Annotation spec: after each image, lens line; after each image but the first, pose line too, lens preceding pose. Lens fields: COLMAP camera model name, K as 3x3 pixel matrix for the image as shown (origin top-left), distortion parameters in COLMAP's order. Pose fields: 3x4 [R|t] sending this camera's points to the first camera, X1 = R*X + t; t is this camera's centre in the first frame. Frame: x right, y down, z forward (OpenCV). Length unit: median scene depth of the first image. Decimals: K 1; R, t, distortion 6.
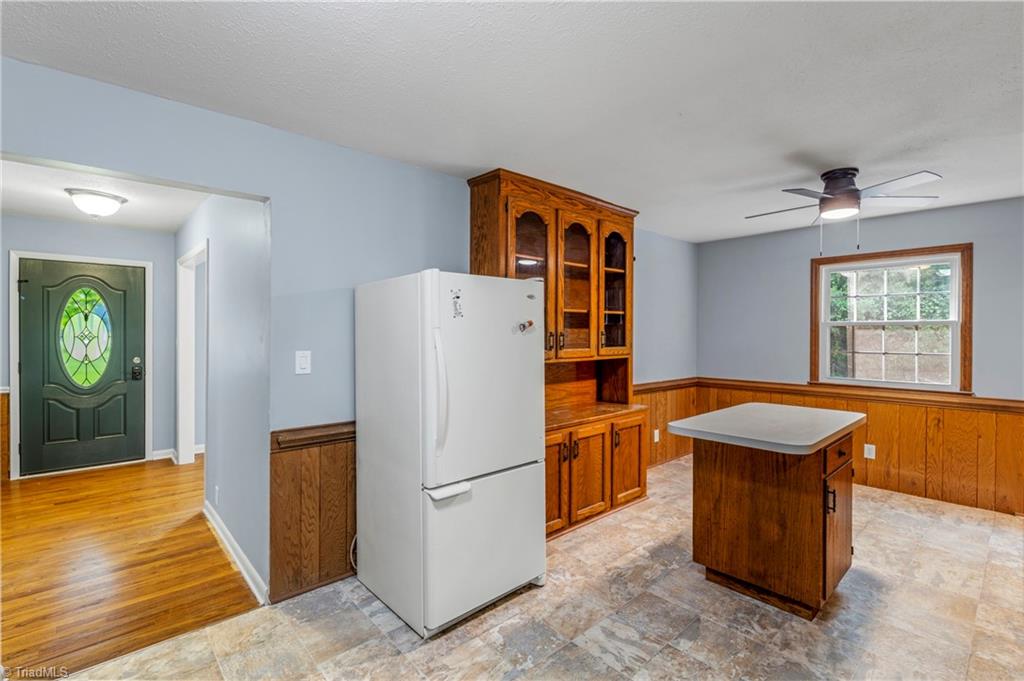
lens RADIAL K [[463.3, 0, 516.5], [0, 463.3, 338.8], [0, 0, 1]] dist [0.003725, -0.000867]
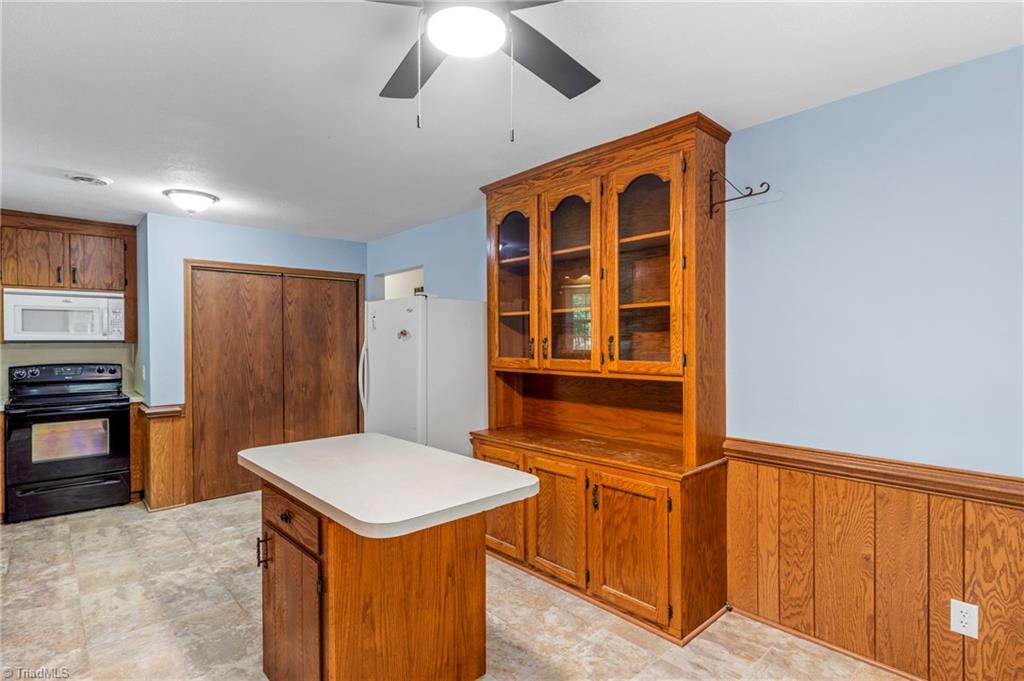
lens RADIAL K [[514.1, 0, 511.3], [0, 514.1, 343.7], [0, 0, 1]] dist [-0.001577, 0.000861]
pose [[0.002968, 0.006156, -0.999977, 1.046884], [-0.007549, 0.999953, 0.006133, -0.009441], [0.999967, 0.007530, 0.003014, 0.955936]]
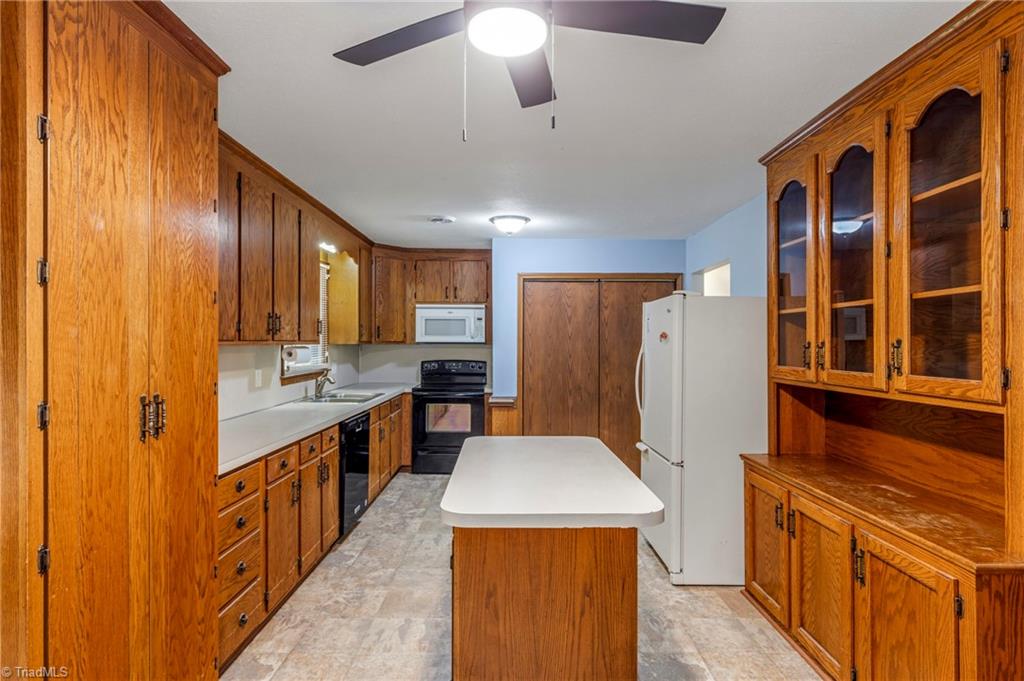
lens RADIAL K [[544.9, 0, 512.5], [0, 544.9, 340.0], [0, 0, 1]] dist [0.001491, -0.001079]
pose [[-0.669541, -0.008444, -0.742727, 0.951504], [-0.013134, 0.999914, 0.000472, -0.011831], [0.742659, 0.010071, -0.669594, 1.209665]]
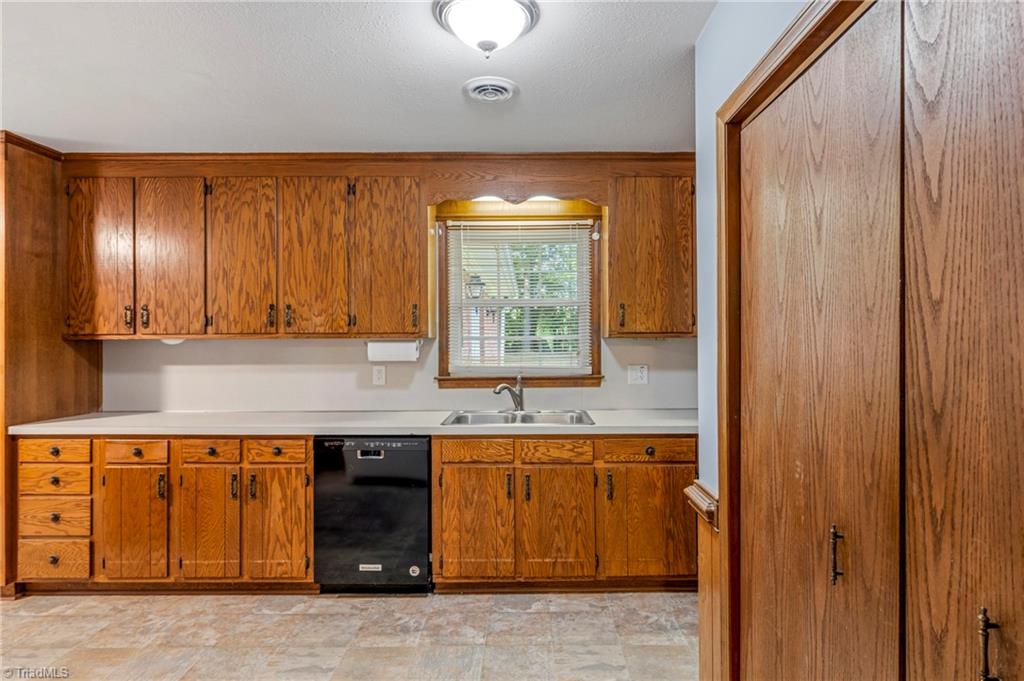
lens RADIAL K [[576.0, 0, 529.6], [0, 576.0, 336.8], [0, 0, 1]] dist [0.004900, -0.000807]
pose [[-0.741103, -0.000369, 0.671391, -0.518987], [0.007912, 0.999926, 0.009282, -0.004544], [-0.671344, 0.012191, -0.741045, 0.653906]]
